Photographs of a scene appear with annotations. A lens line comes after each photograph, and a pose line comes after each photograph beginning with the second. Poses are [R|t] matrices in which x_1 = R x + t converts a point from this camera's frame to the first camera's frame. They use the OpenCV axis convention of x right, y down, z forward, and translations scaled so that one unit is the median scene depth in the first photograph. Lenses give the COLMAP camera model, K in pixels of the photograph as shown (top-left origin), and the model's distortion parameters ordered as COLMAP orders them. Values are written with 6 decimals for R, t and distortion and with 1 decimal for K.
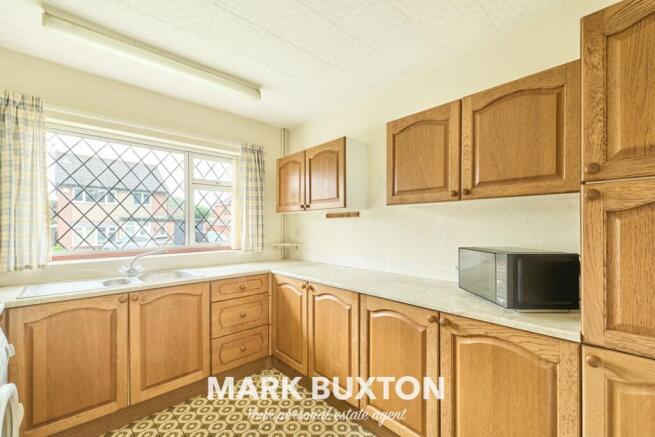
lens RADIAL K [[270.1, 0, 326.2], [0, 270.1, 227.8], [0, 0, 1]] dist [0.003702, -0.001347]
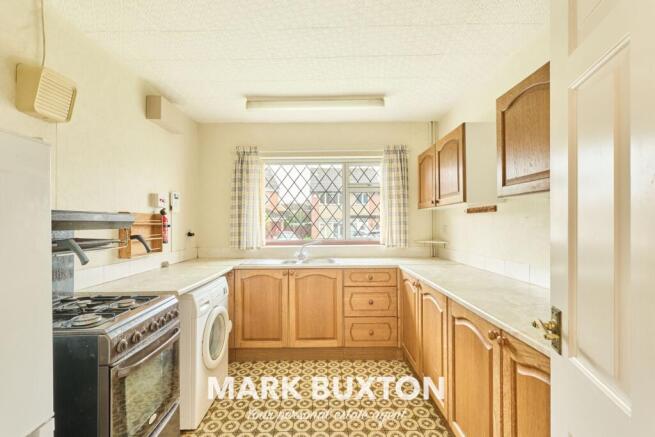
lens RADIAL K [[285.0, 0, 327.1], [0, 285.0, 219.5], [0, 0, 1]] dist [0.000816, -0.000008]
pose [[0.737238, -0.010526, -0.675552, 0.384405], [0.001062, 0.999895, -0.014421, -0.004994], [0.675633, 0.009914, 0.737172, 0.003072]]
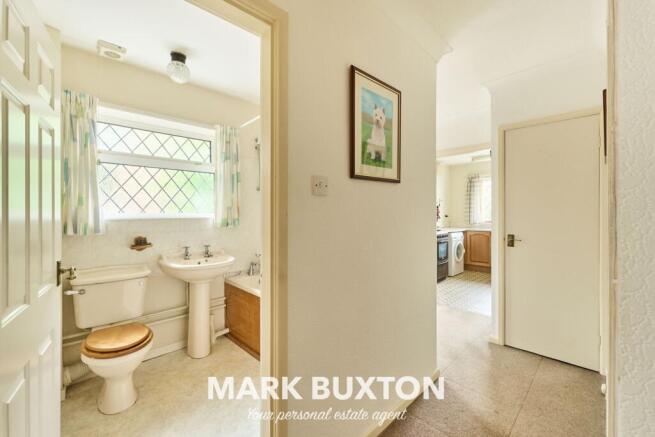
lens RADIAL K [[270.1, 0, 326.6], [0, 270.1, 214.9], [0, 0, 1]] dist [0.003702, -0.001347]
pose [[0.016646, 0.003199, -0.999856, 2.016040], [0.000959, 0.999994, 0.003215, 0.021056], [0.999861, -0.001012, 0.016643, -0.845147]]
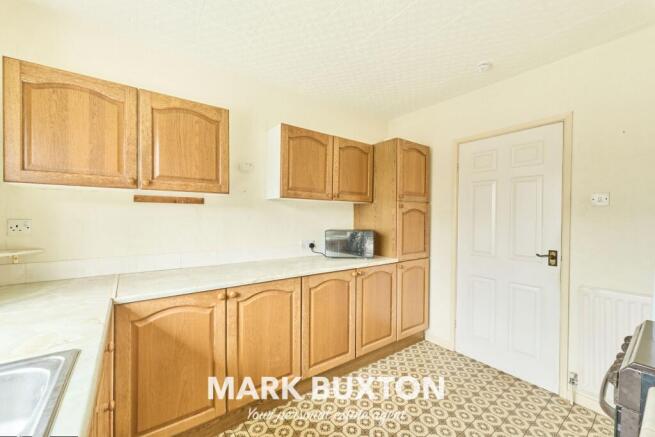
lens RADIAL K [[270.1, 0, 327.4], [0, 270.1, 221.5], [0, 0, 1]] dist [0.003702, -0.001347]
pose [[0.112472, -0.010353, 0.993601, -0.770779], [-0.001769, 0.999942, 0.010619, 0.002845], [-0.993653, -0.002953, 0.112447, 0.617814]]
